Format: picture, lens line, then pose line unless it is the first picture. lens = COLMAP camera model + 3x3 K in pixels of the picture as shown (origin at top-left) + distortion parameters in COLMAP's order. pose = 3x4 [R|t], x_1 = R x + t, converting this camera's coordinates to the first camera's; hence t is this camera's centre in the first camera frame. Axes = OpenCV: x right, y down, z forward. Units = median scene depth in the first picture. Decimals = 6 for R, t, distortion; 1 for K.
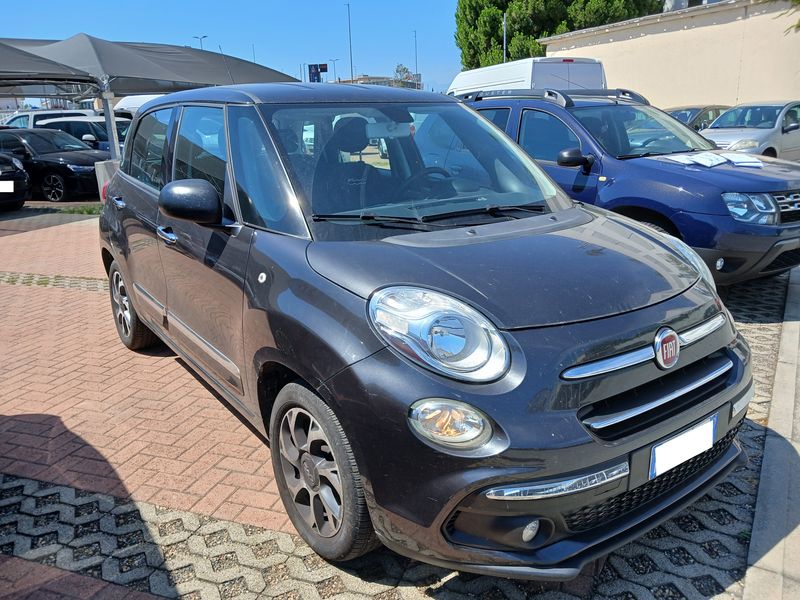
lens RADIAL K [[645.1, 0, 403.7], [0, 645.1, 303.1], [0, 0, 1]] dist [0.003852, -0.010027]
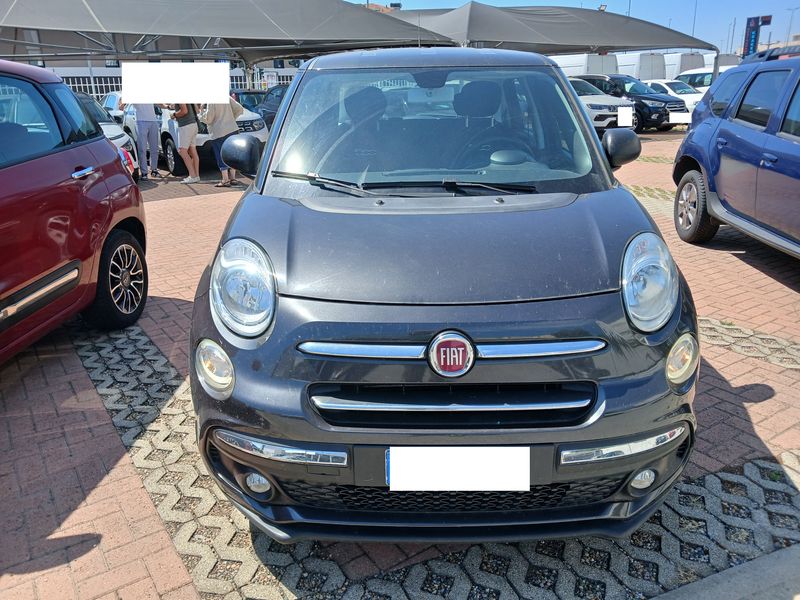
lens RADIAL K [[645.1, 0, 402.1], [0, 645.1, 299.0], [0, 0, 1]] dist [0.003852, -0.010027]
pose [[0.795347, 0.196496, -0.573422, 0.701156], [-0.167517, 0.980410, 0.103610, -0.069246], [0.582547, 0.013652, 0.812682, 0.204195]]
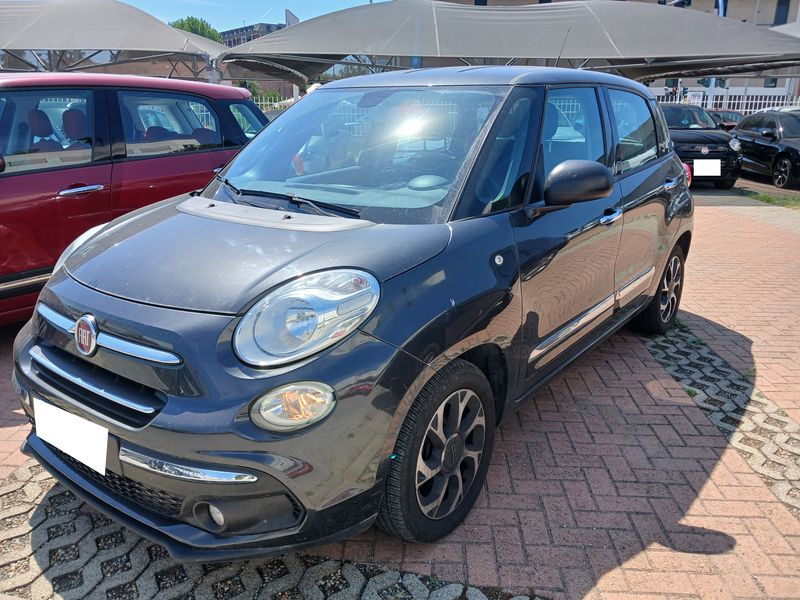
lens RADIAL K [[645.1, 0, 401.7], [0, 645.1, 297.7], [0, 0, 1]] dist [0.003852, -0.010027]
pose [[0.260699, 0.290422, -0.920701, 1.200894], [-0.272911, 0.936951, 0.218272, -0.281090], [0.926043, 0.194366, 0.323522, 0.925973]]
